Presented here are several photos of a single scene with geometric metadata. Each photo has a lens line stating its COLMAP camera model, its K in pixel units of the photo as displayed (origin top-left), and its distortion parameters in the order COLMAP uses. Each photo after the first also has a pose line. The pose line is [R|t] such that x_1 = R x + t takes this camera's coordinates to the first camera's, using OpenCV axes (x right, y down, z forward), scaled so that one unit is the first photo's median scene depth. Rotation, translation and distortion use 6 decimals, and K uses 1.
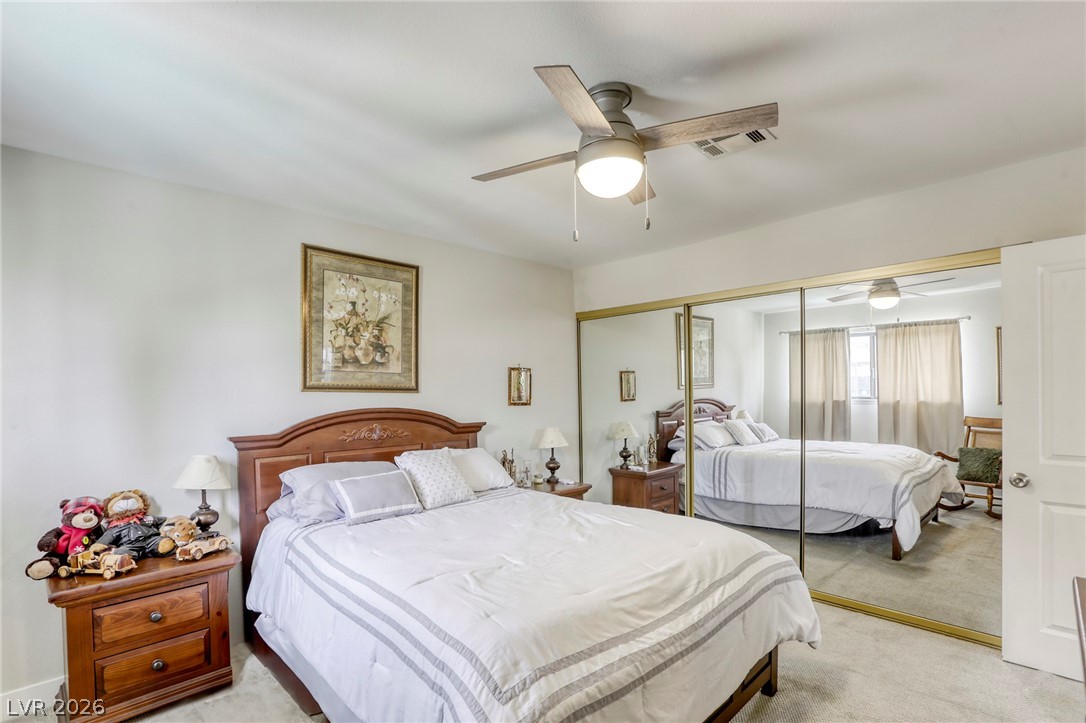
lens RADIAL K [[514.8, 0, 537.0], [0, 514.8, 398.4], [0, 0, 1]] dist [-0.031918, 0.000894]
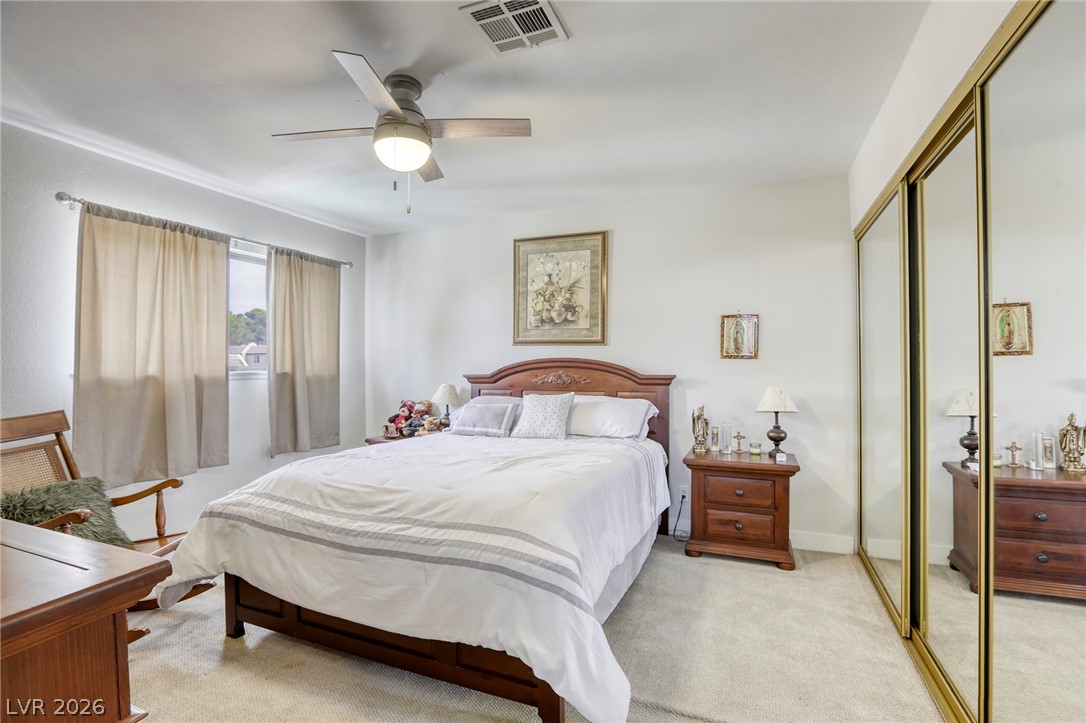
lens RADIAL K [[503.2, 0, 543.0], [0, 503.2, 361.5], [0, 0, 1]] dist [-0.079838, 0.021999]
pose [[0.395999, -0.000345, -0.918251, 0.772735], [-0.011338, 0.999922, -0.005265, 0.034191], [0.918181, 0.012497, 0.395964, 0.494926]]
